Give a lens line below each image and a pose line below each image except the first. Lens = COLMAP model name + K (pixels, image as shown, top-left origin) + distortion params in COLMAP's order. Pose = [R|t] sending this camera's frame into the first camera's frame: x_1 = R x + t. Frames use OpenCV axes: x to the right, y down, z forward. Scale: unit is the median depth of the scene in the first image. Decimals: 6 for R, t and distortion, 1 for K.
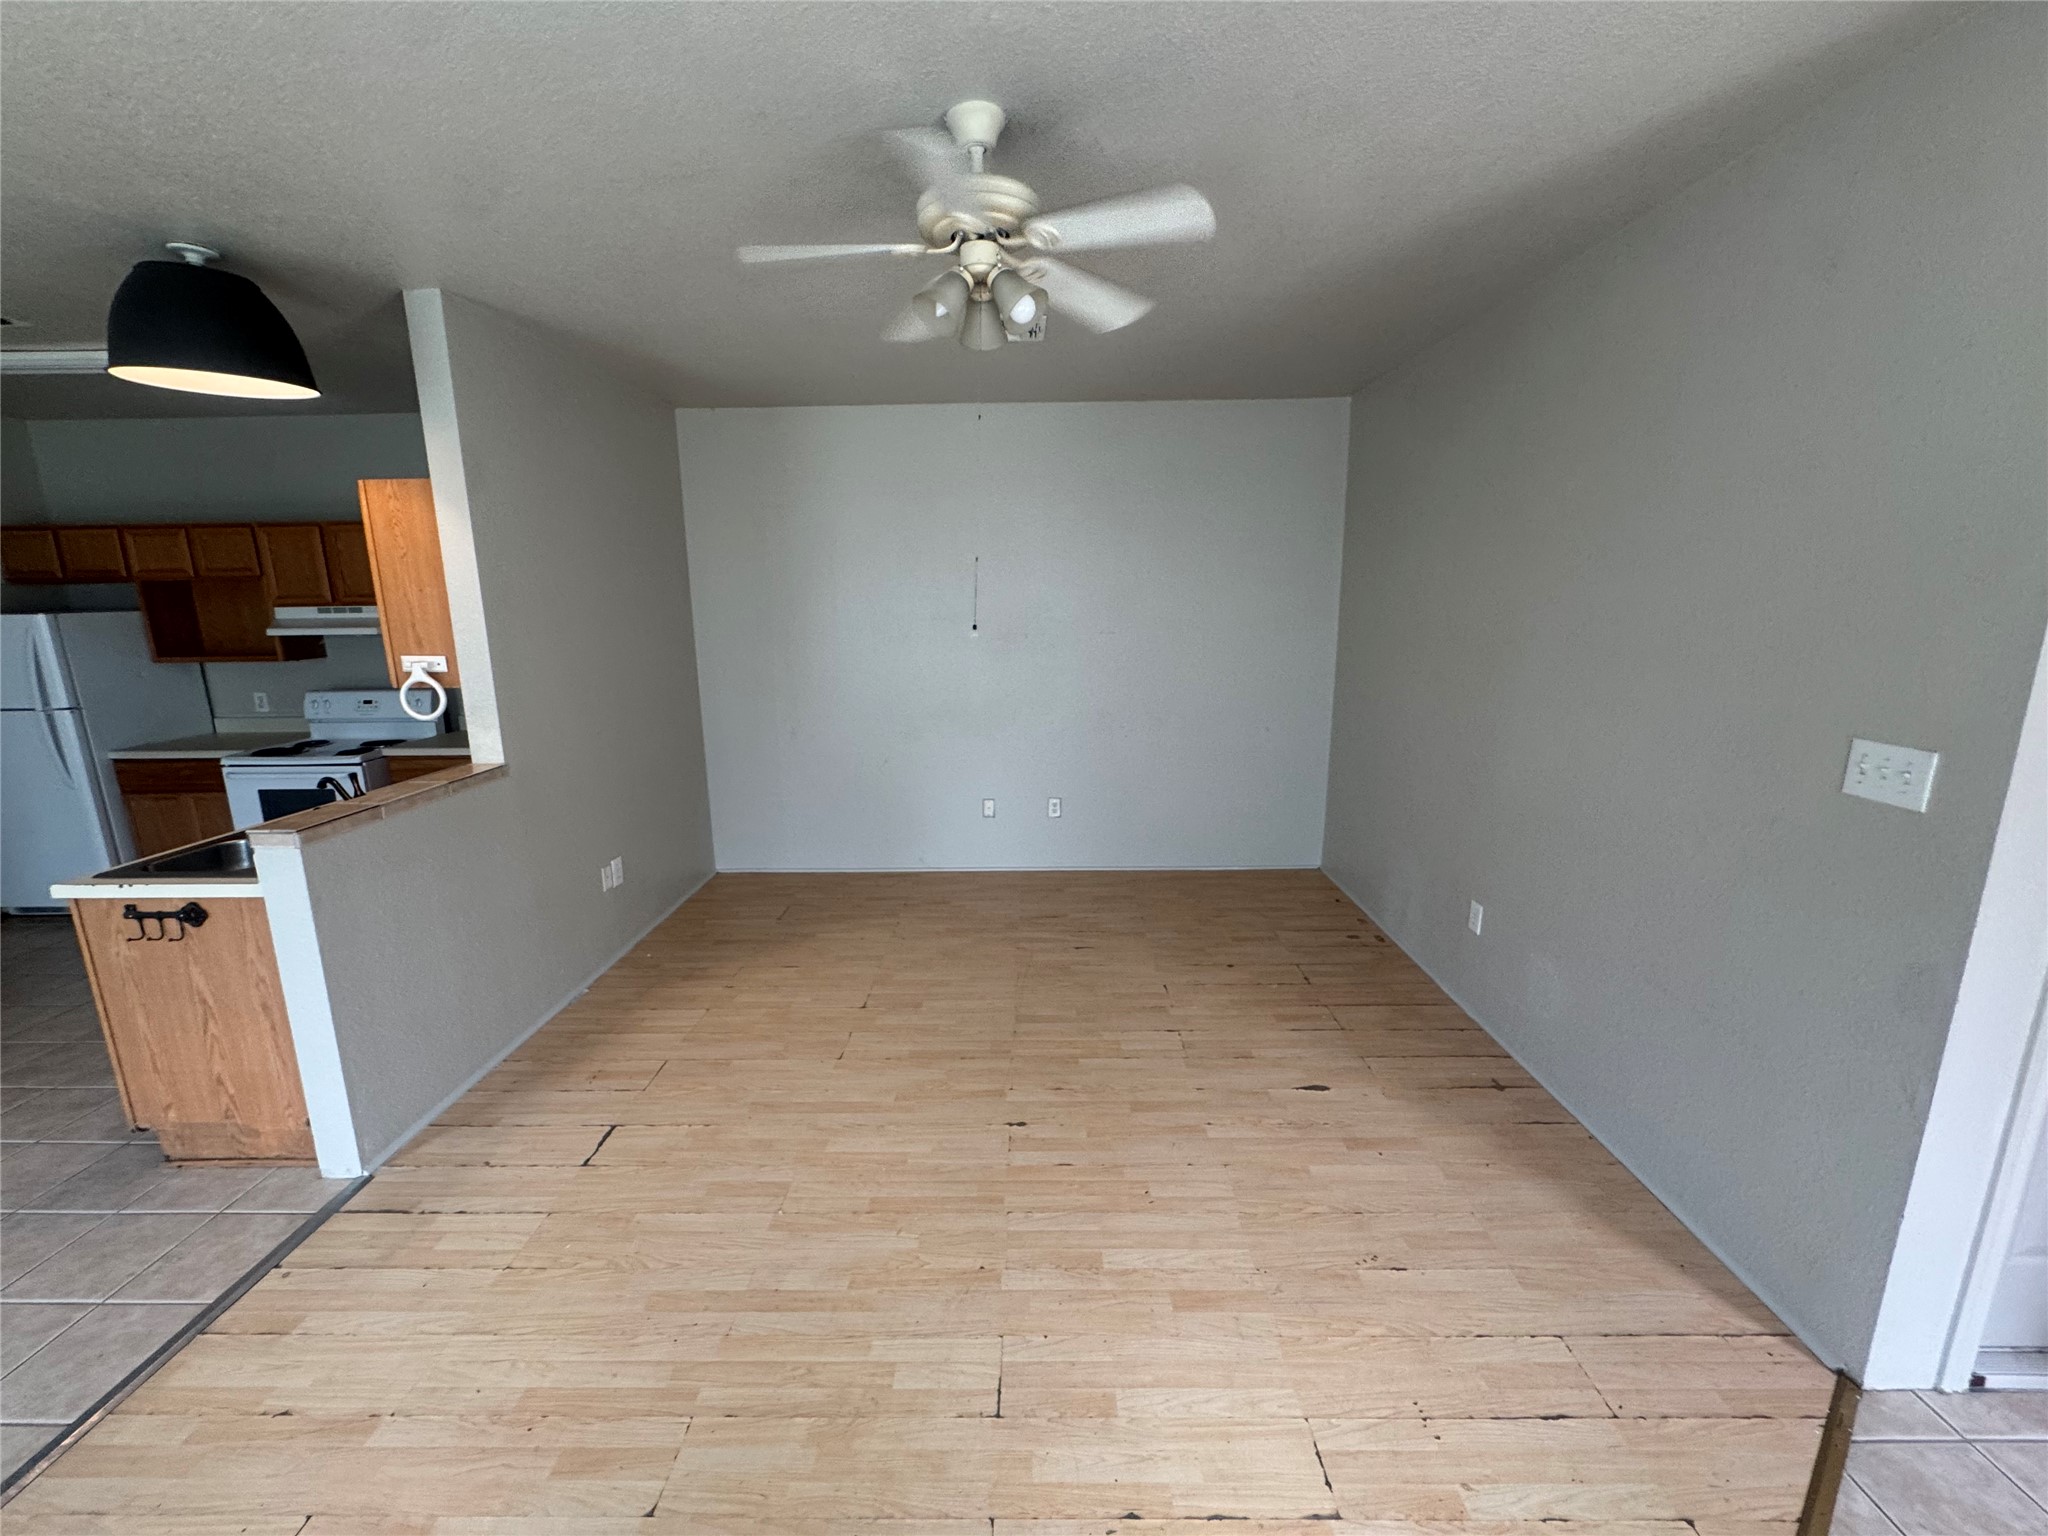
lens RADIAL K [[820.4, 0, 1024.0], [0, 820.4, 768.0], [0, 0, 1]] dist [-0.003295, -0.000276]
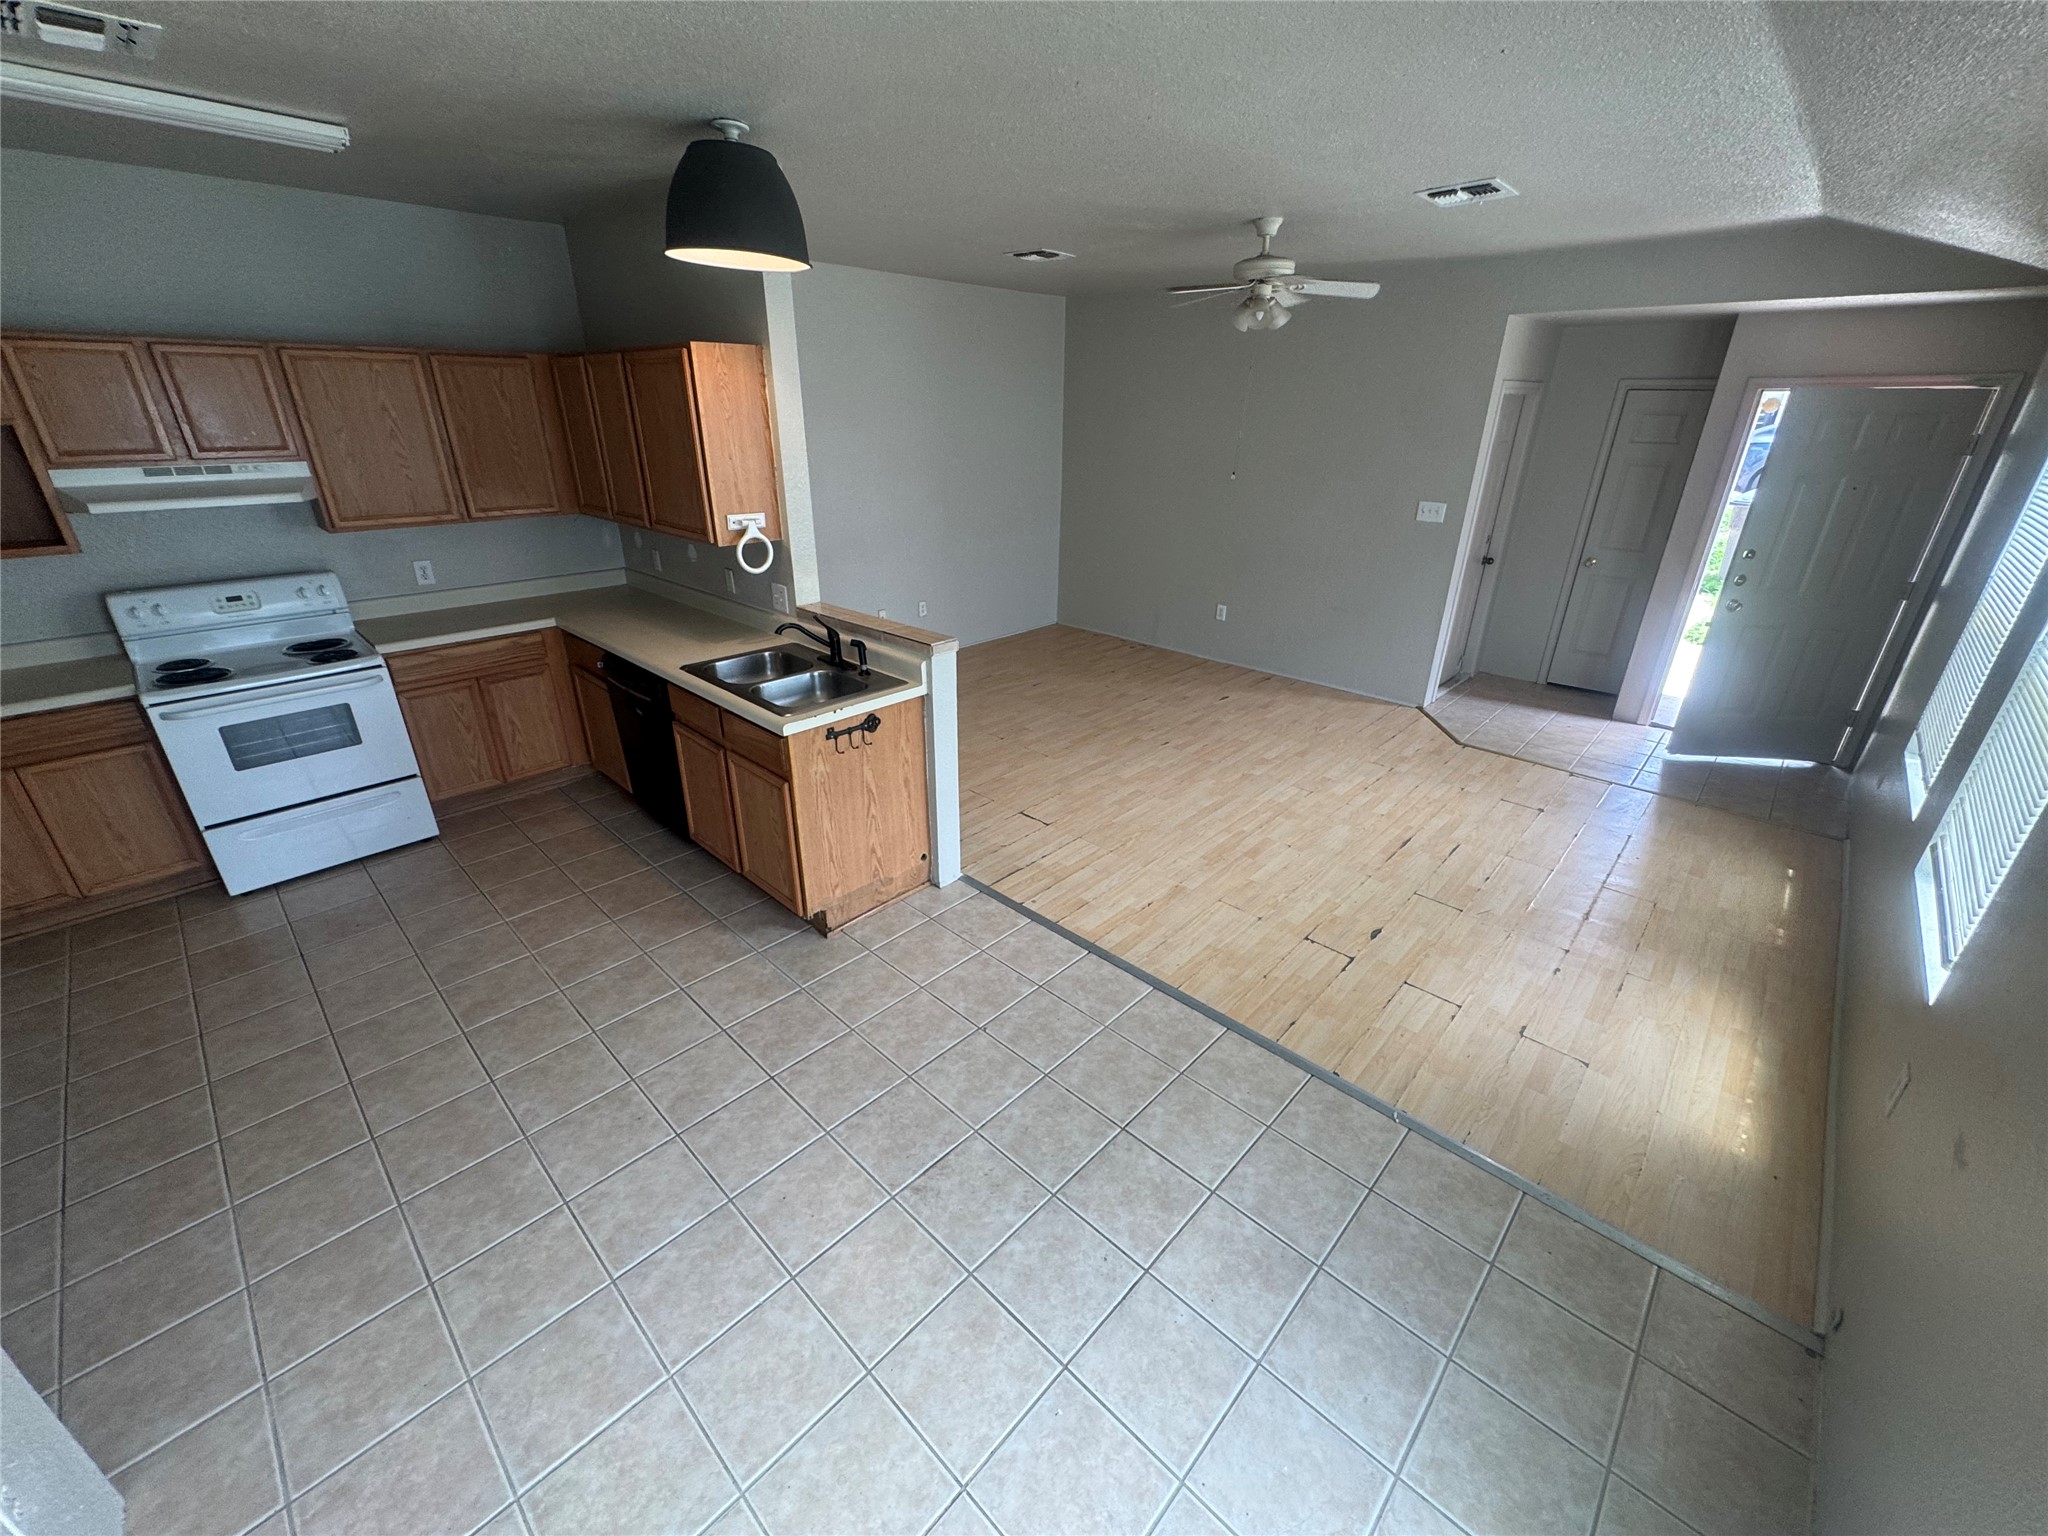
lens RADIAL K [[820.4, 0, 1024.0], [0, 820.4, 768.0], [0, 0, 1]] dist [-0.003295, -0.000276]
pose [[0.677477, -0.282255, 0.679233, -1.530218], [0.135516, 0.955532, 0.261906, -0.054830], [-0.722953, -0.085388, 0.685600, -0.073284]]
